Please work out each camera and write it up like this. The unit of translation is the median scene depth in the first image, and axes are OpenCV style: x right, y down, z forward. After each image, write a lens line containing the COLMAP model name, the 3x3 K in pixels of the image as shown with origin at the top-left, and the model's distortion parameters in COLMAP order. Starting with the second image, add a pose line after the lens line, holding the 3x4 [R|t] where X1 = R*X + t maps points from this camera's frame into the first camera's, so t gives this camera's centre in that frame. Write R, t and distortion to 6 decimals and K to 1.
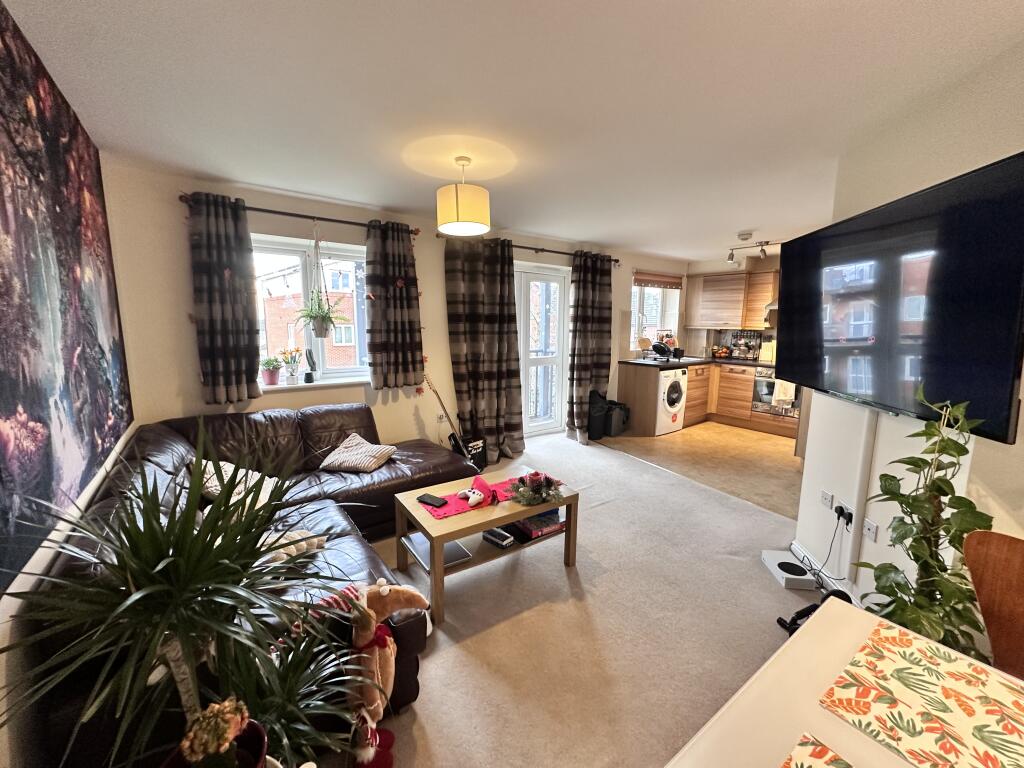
lens RADIAL K [[407.6, 0, 510.5], [0, 407.6, 382.3], [0, 0, 1]] dist [-0.001841, 0.000175]
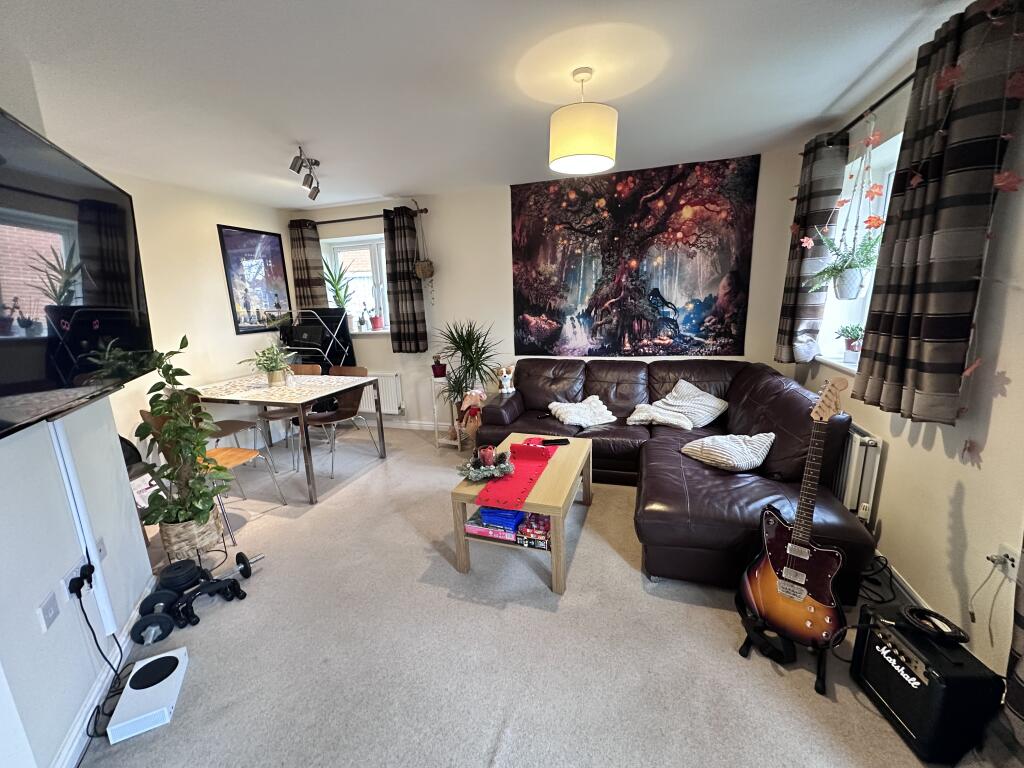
lens RADIAL K [[407.6, 0, 510.5], [0, 407.6, 382.3], [0, 0, 1]] dist [-0.001841, 0.000175]
pose [[-0.795236, 0.142762, -0.589253, 0.890230], [-0.059161, 0.948974, 0.309755, -0.354286], [0.603407, 0.281190, -0.746212, 2.759233]]
